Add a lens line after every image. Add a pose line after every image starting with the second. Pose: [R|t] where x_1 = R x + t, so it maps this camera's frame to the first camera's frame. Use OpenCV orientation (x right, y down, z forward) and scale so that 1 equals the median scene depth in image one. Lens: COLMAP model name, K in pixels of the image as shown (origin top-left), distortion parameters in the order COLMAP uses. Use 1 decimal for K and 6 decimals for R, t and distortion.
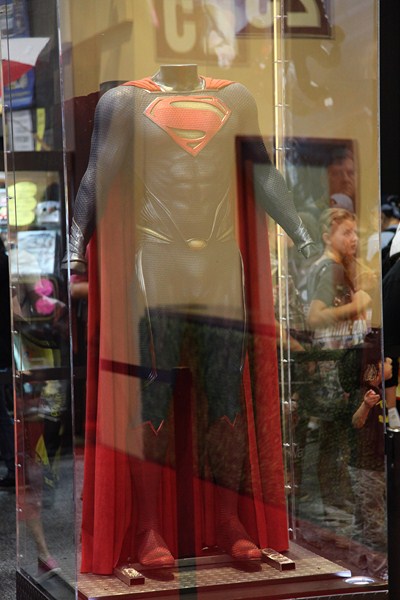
lens RADIAL K [[1631.3, 0, 198.7], [0, 1631.3, 298.4], [0, 0, 1]] dist [0.555655, 0.000000]
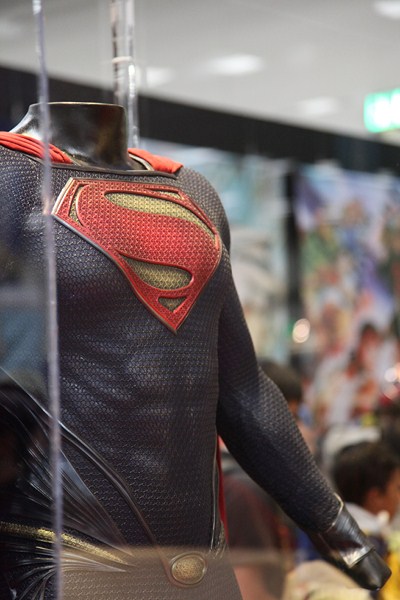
lens RADIAL K [[1631.3, 0, 201.5], [0, 1631.3, 300.3], [0, 0, 1]] dist [0.555655, 0.000000]
pose [[0.857146, 0.028864, 0.514264, -0.190717], [0.048236, 0.989543, -0.135936, -0.041818], [-0.512810, 0.141323, 0.846790, 0.667953]]
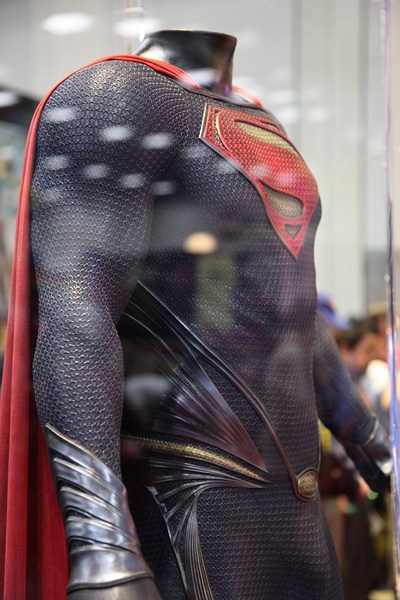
lens RADIAL K [[1221.0, 0, 198.4], [0, 1221.0, 299.9], [0, 0, 1]] dist [0.292403, 0.000000]
pose [[0.730549, 0.026468, 0.682347, -0.218699], [0.042688, 0.995524, -0.084320, -0.052583], [-0.681525, 0.090728, 0.726149, 0.794462]]
